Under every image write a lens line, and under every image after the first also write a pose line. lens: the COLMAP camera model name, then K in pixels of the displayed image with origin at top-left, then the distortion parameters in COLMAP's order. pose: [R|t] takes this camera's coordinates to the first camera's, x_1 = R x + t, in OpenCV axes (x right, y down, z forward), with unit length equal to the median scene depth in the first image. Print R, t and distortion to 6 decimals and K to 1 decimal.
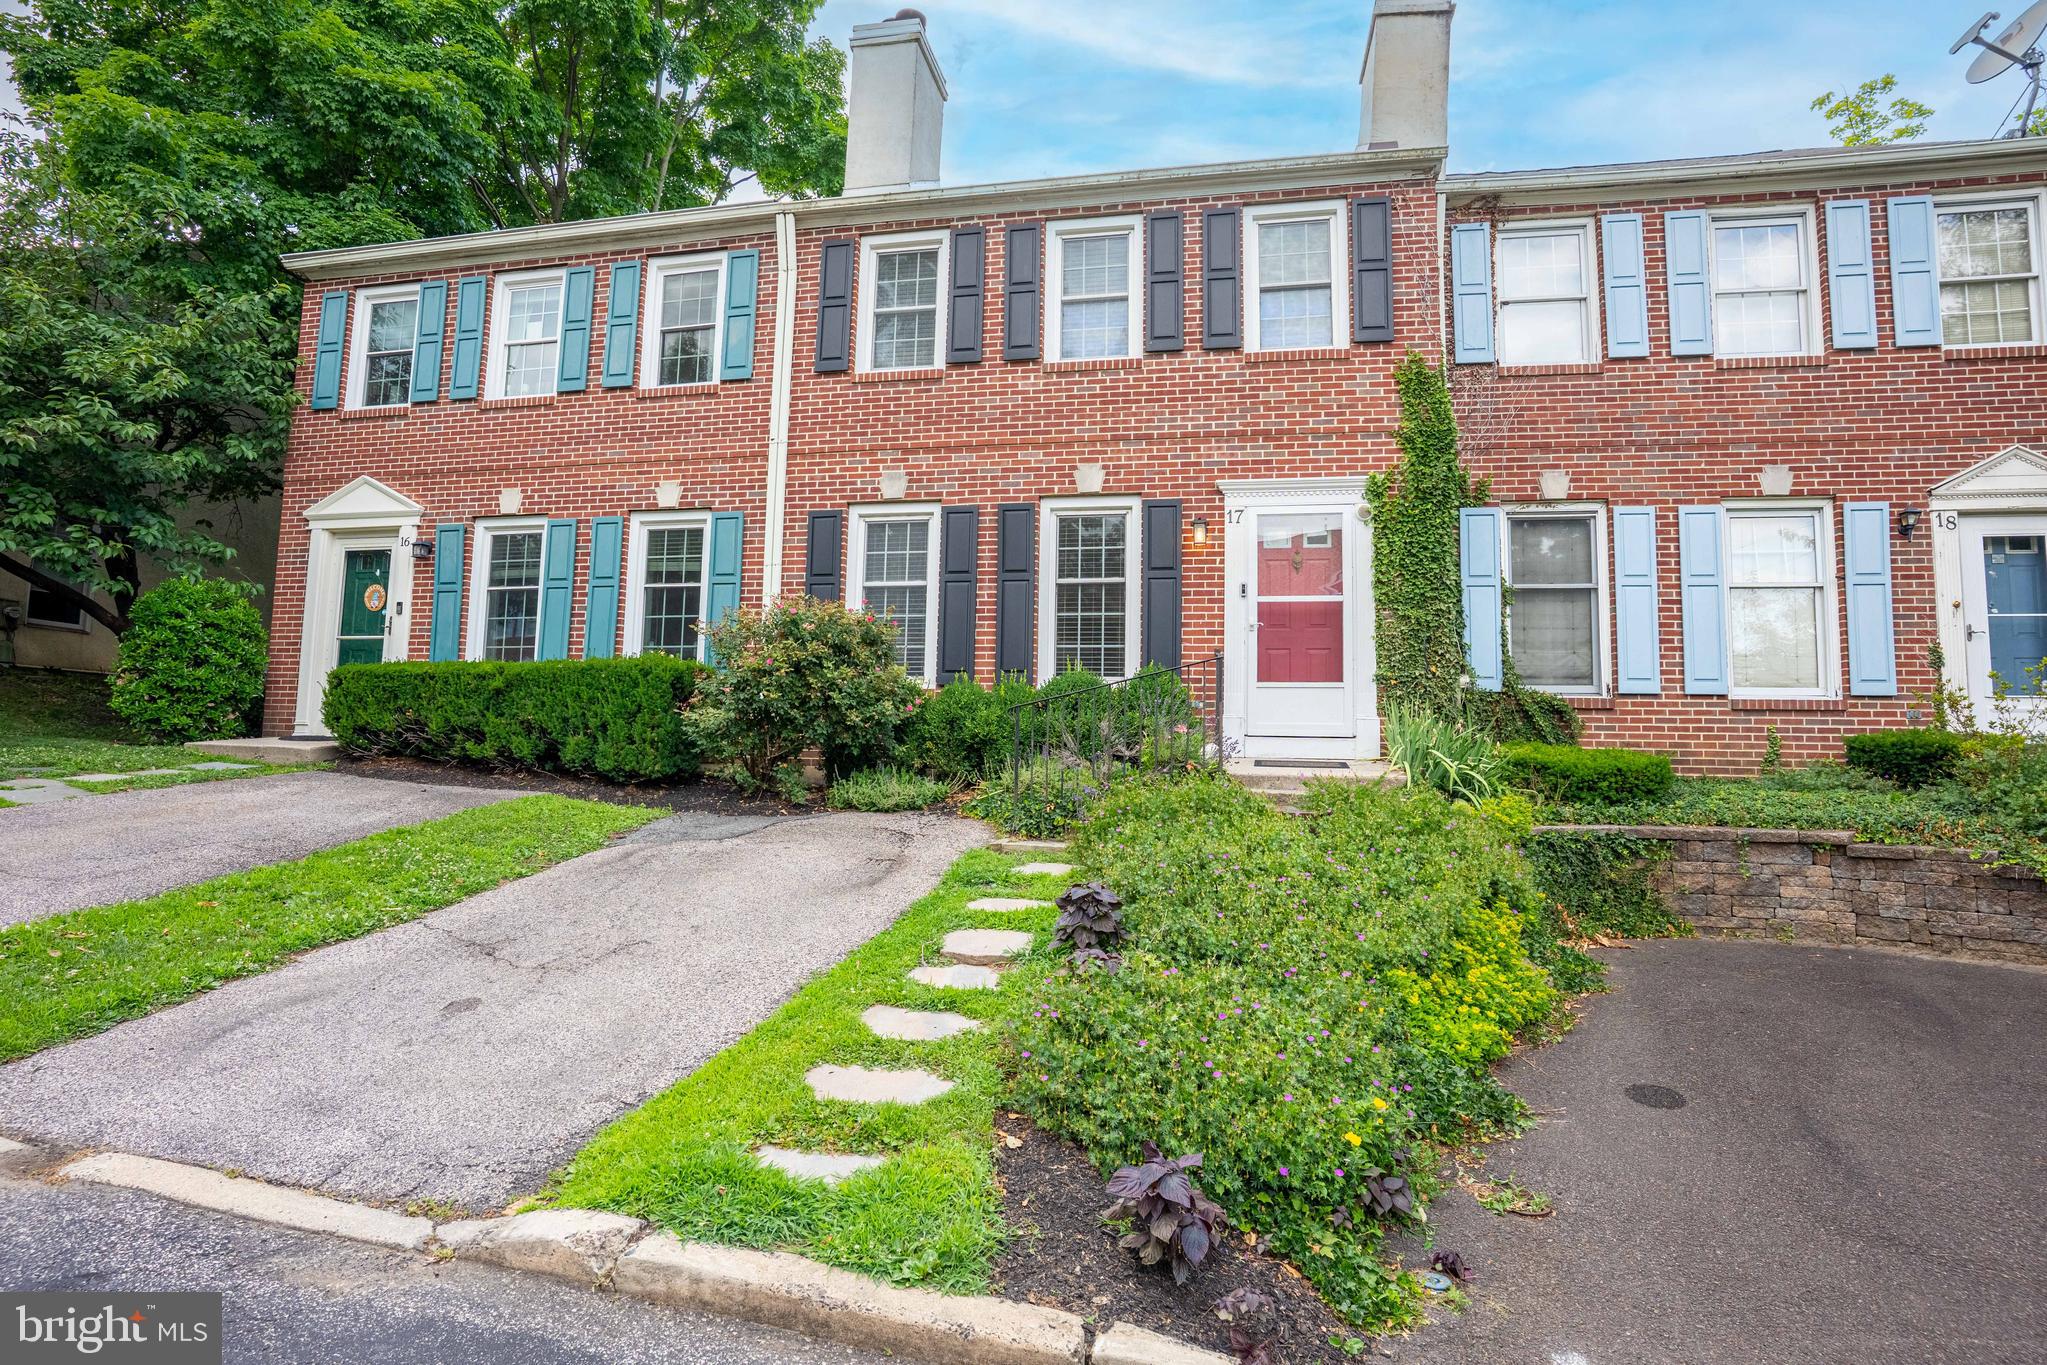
lens RADIAL K [[1009.3, 0, 1016.3], [0, 1009.3, 675.8], [0, 0, 1]] dist [-0.069019, 0.025069]
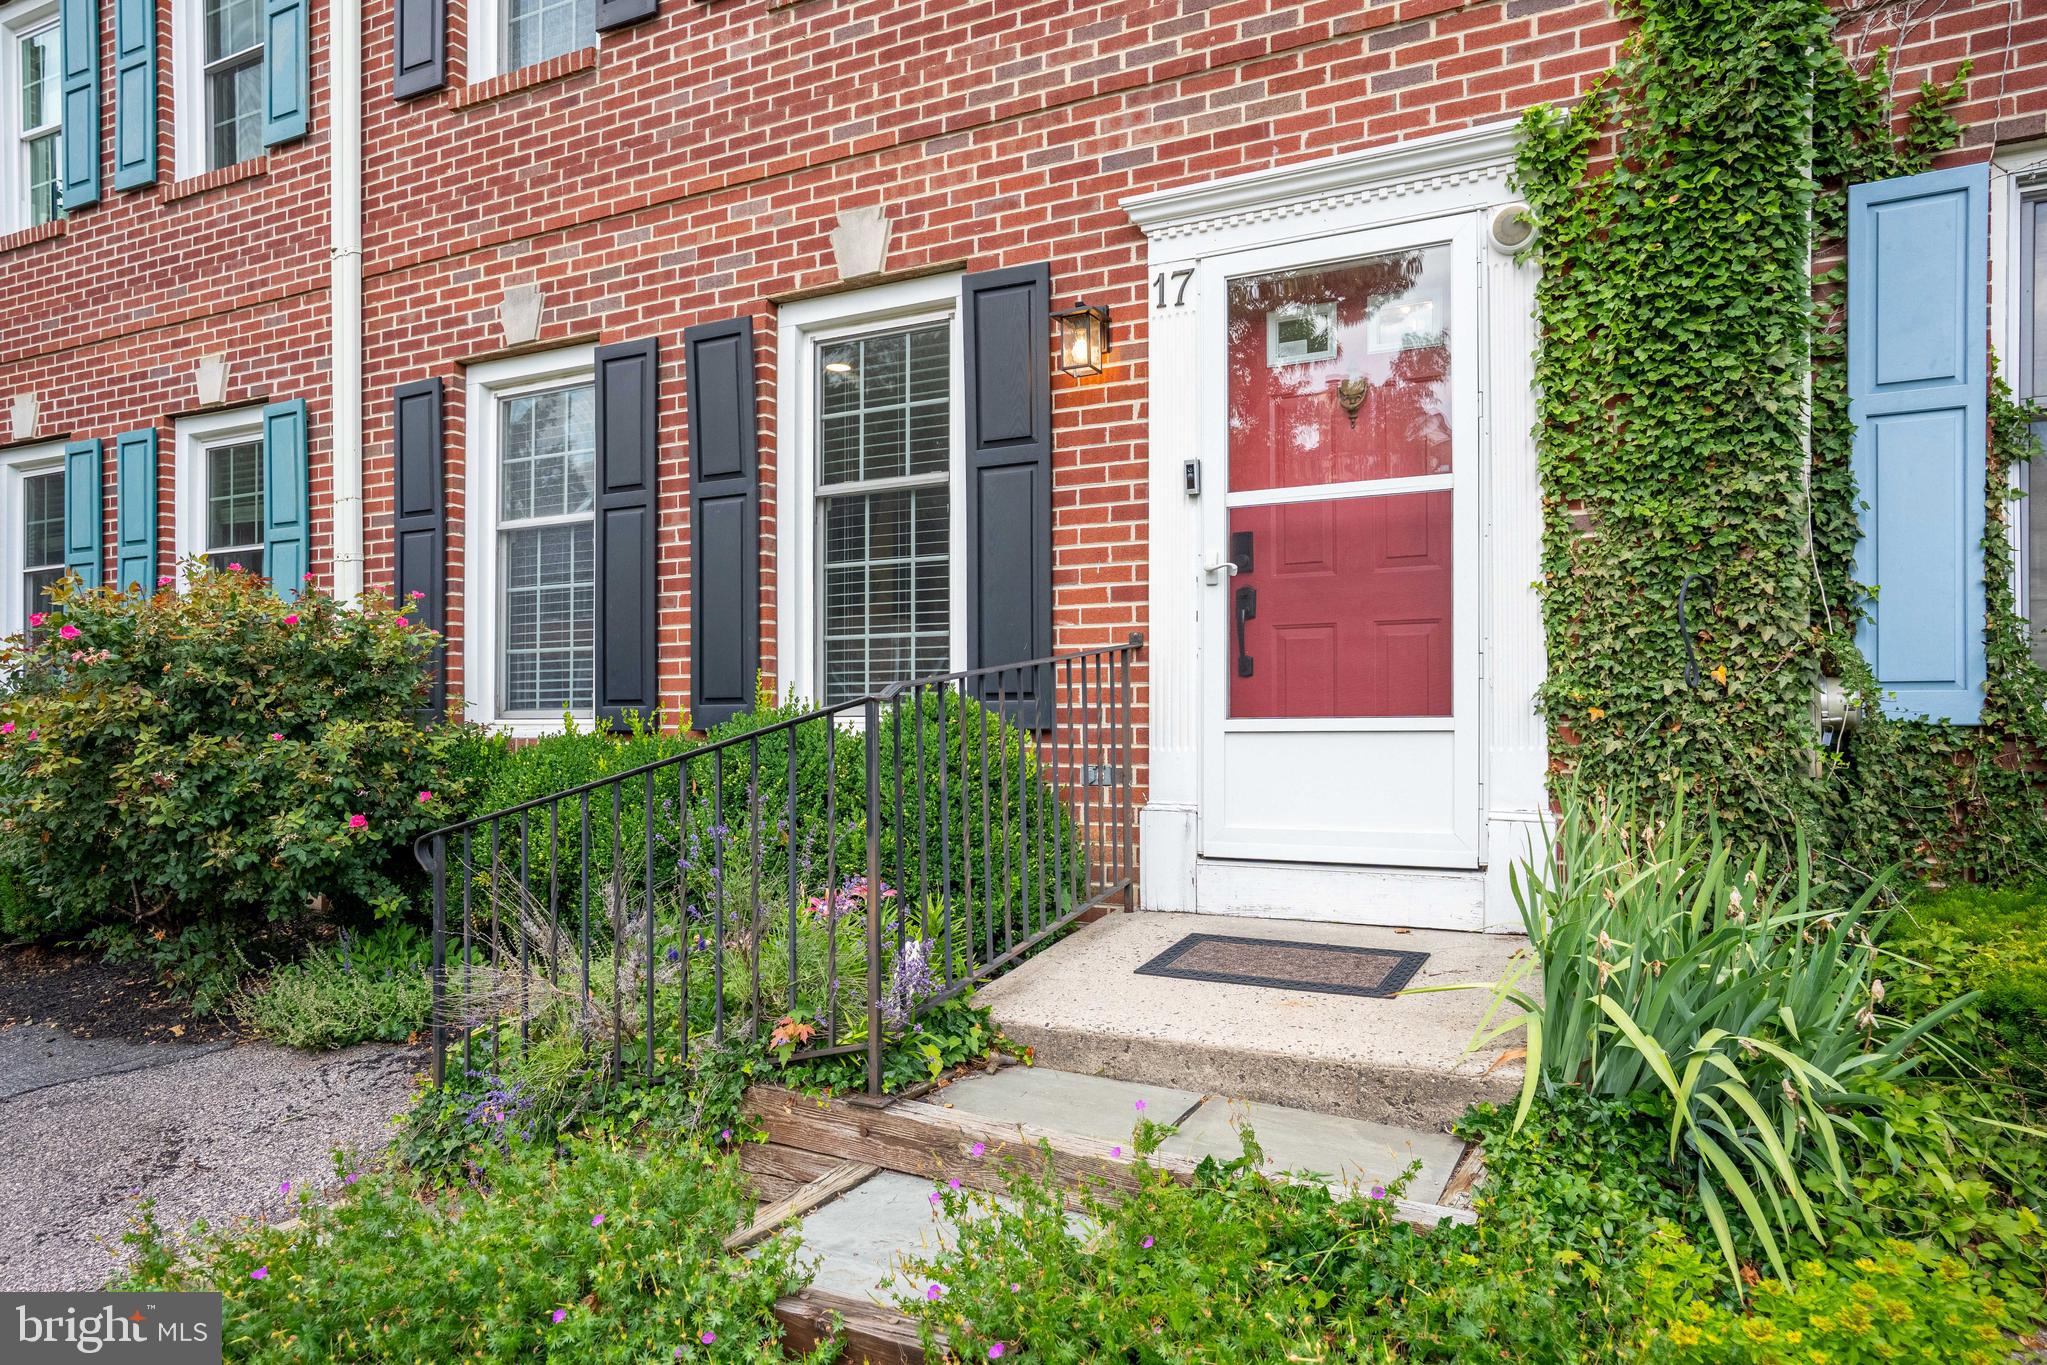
lens RADIAL K [[1280.7, 0, 1033.6], [0, 1280.7, 716.4], [0, 0, 1]] dist [-0.022441, 0.029213]
pose [[0.963525, -0.025708, -0.266382, 0.291808], [0.045019, 0.996761, 0.066642, -0.029623], [0.263806, -0.076204, 0.961561, 0.497710]]
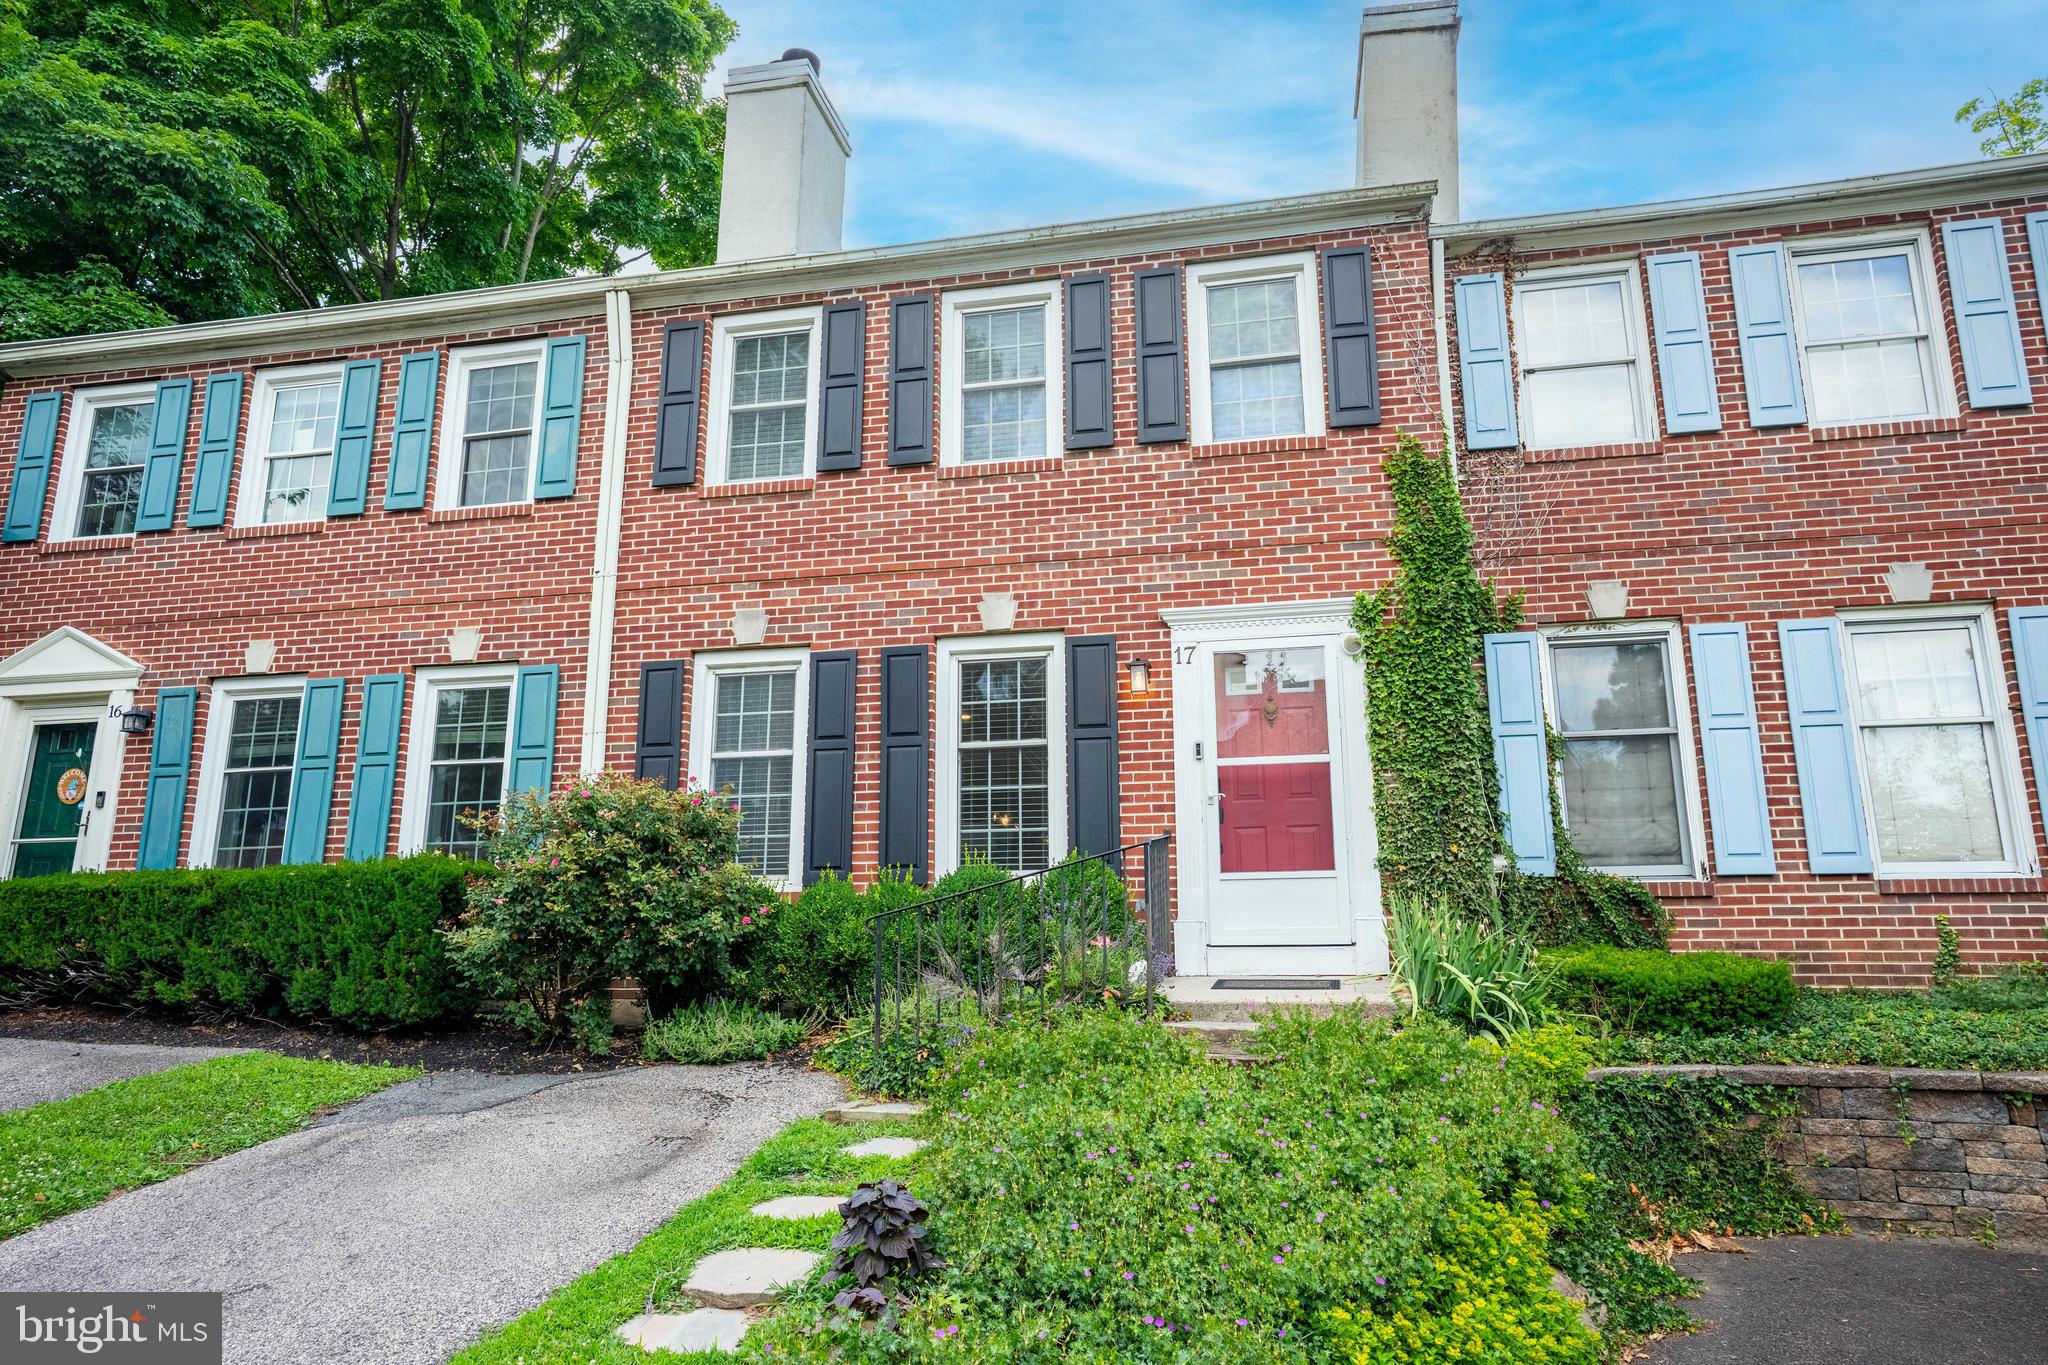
lens RADIAL K [[1260.7, 0, 1022.0], [0, 1260.7, 691.7], [0, 0, 1]] dist [-0.019546, 0.025171]
pose [[0.999671, -0.025570, -0.002184, 0.094816], [0.025053, 0.990791, -0.133064, -0.006035], [0.005566, 0.132965, 0.991105, 0.050406]]
